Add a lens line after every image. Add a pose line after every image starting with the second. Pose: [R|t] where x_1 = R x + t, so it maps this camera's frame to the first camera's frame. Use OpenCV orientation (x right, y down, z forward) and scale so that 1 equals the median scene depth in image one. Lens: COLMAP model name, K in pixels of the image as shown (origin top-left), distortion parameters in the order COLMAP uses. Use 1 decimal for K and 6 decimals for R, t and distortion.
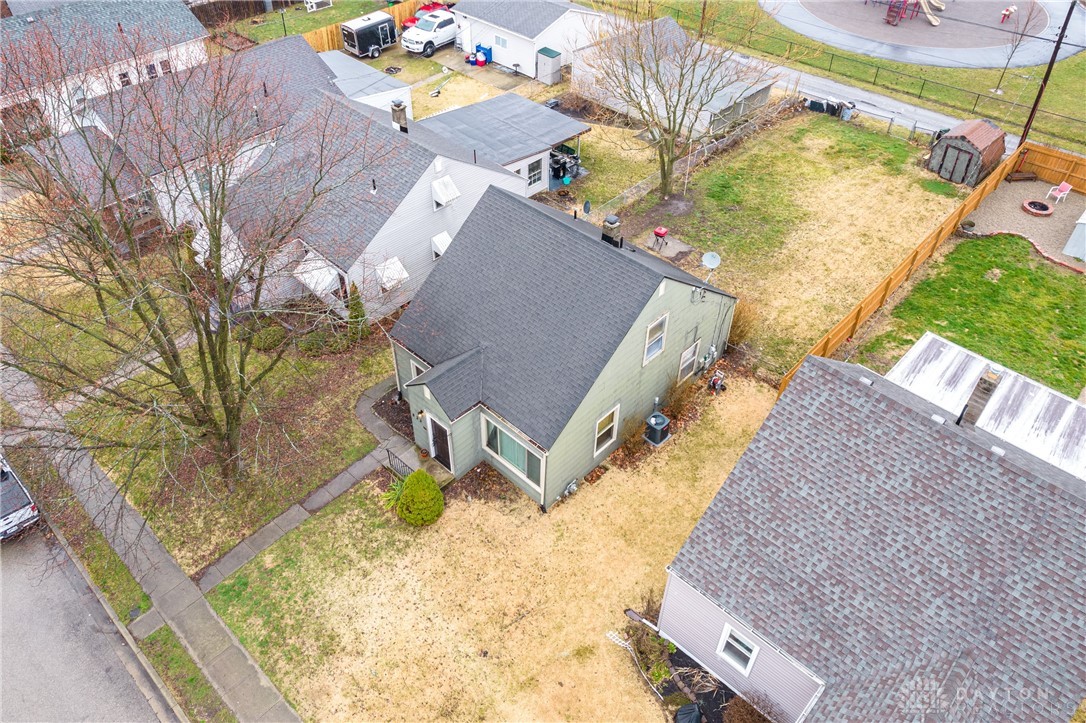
lens RADIAL K [[784.7, 0, 539.1], [0, 784.7, 349.9], [0, 0, 1]] dist [-0.083728, 0.075860]
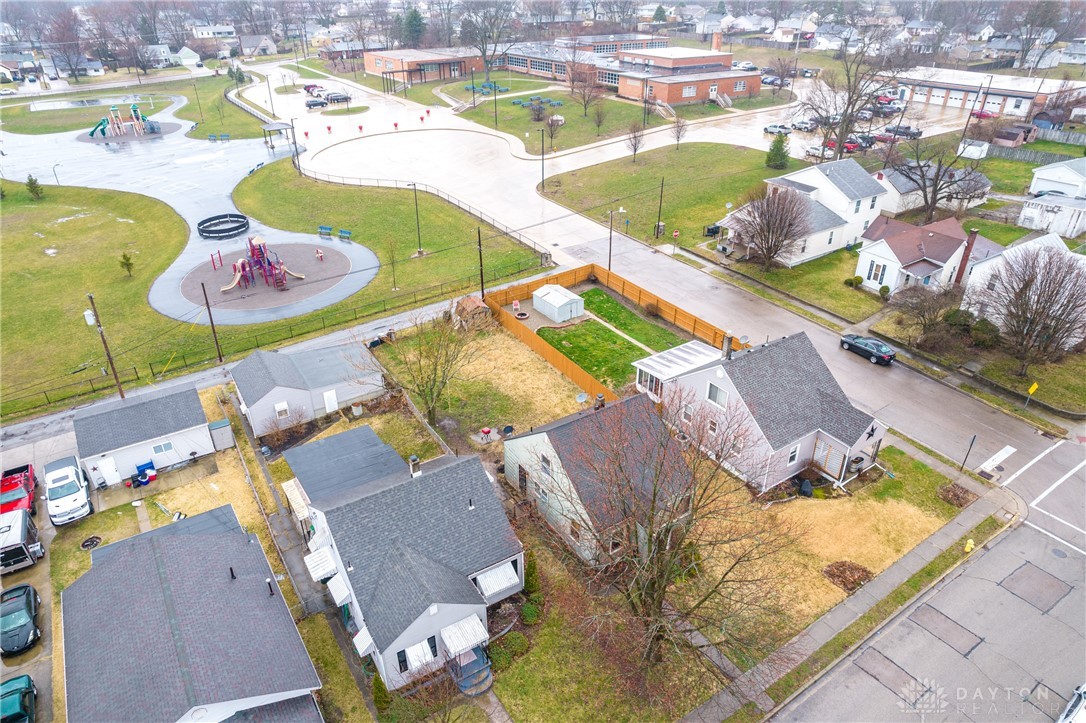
lens RADIAL K [[683.0, 0, 541.4], [0, 683.0, 372.2], [0, 0, 1]] dist [-0.078398, 0.069586]
pose [[0.222271, -0.500010, 0.837010, -0.912380], [0.659695, 0.709257, 0.248510, -0.503883], [-0.717913, 0.496934, 0.487502, 0.189375]]
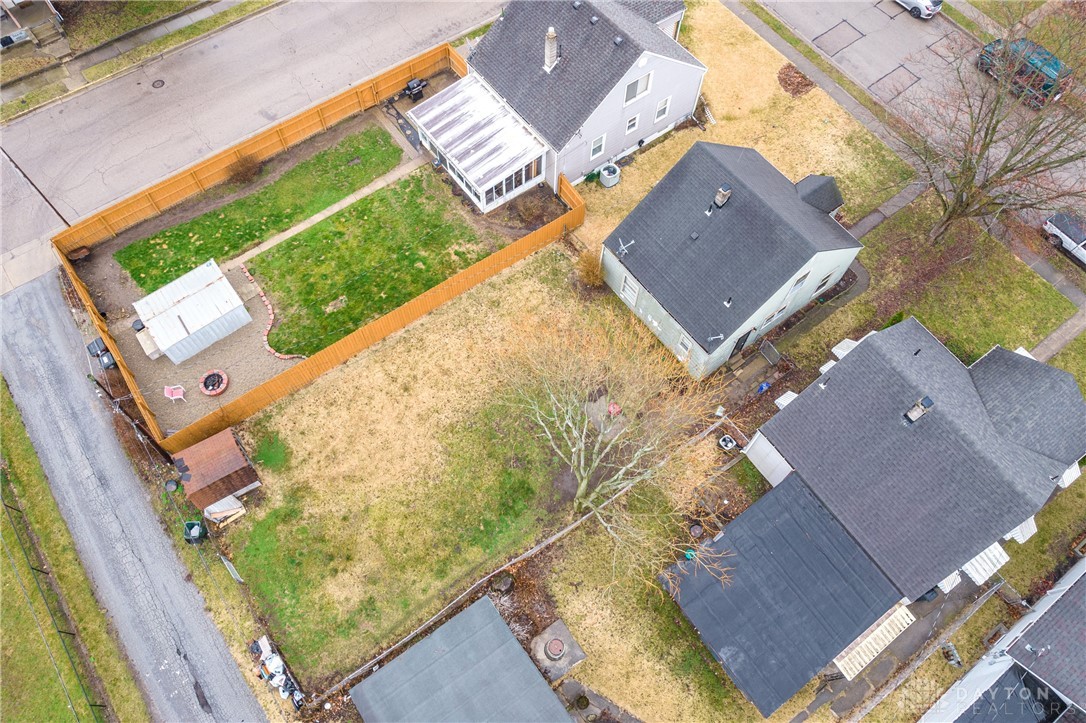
lens RADIAL K [[744.8, 0, 529.9], [0, 744.8, 359.7], [0, 0, 1]] dist [-0.075223, 0.064473]
pose [[-0.984582, -0.158180, 0.074676, 0.201049], [0.114002, -0.256476, 0.959804, -1.063108], [-0.132669, 0.953519, 0.270555, 0.694928]]
